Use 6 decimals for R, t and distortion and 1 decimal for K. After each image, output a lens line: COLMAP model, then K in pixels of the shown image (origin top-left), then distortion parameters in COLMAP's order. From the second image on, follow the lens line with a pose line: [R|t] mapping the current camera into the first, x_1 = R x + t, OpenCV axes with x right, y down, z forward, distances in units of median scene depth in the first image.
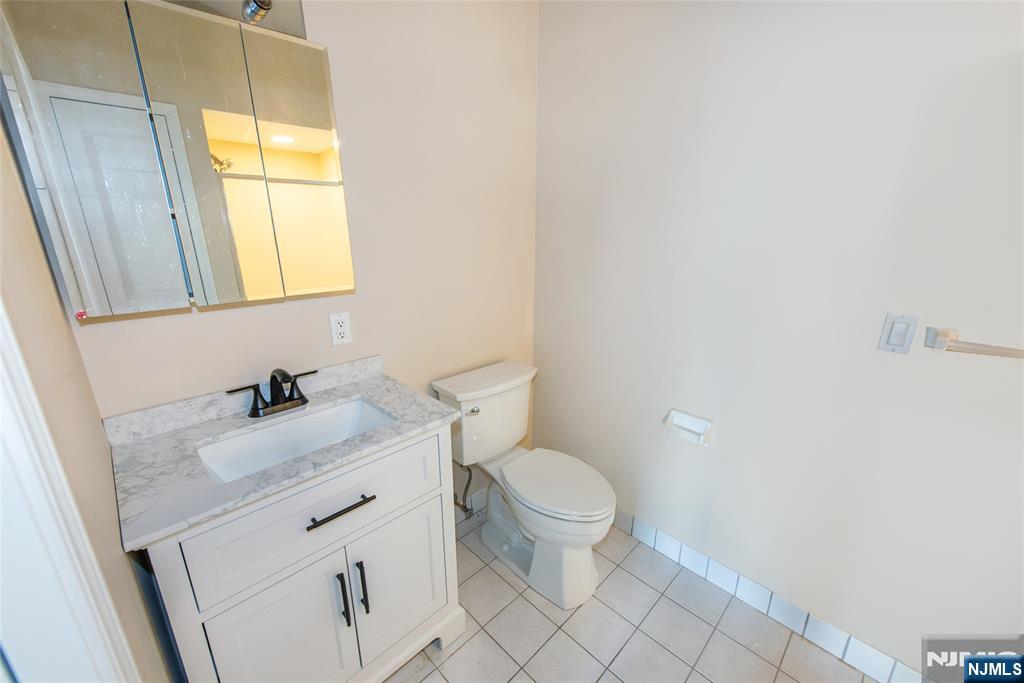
lens RADIAL K [[412.6, 0, 512.3], [0, 412.6, 343.8], [0, 0, 1]] dist [0.001146, -0.000398]
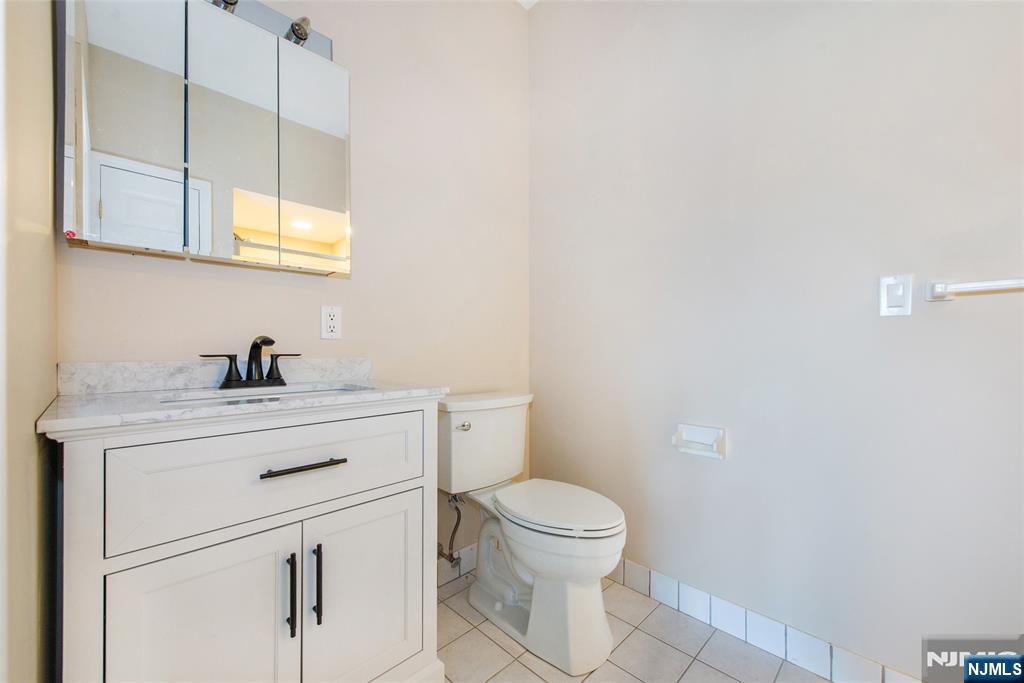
lens RADIAL K [[412.5, 0, 511.5], [0, 412.5, 344.2], [0, 0, 1]] dist [-0.001393, 0.000917]
pose [[0.999989, 0.001691, 0.004366, 0.006873], [-0.000354, 0.957115, -0.289706, 0.264153], [-0.004668, 0.289702, 0.957106, 0.068834]]
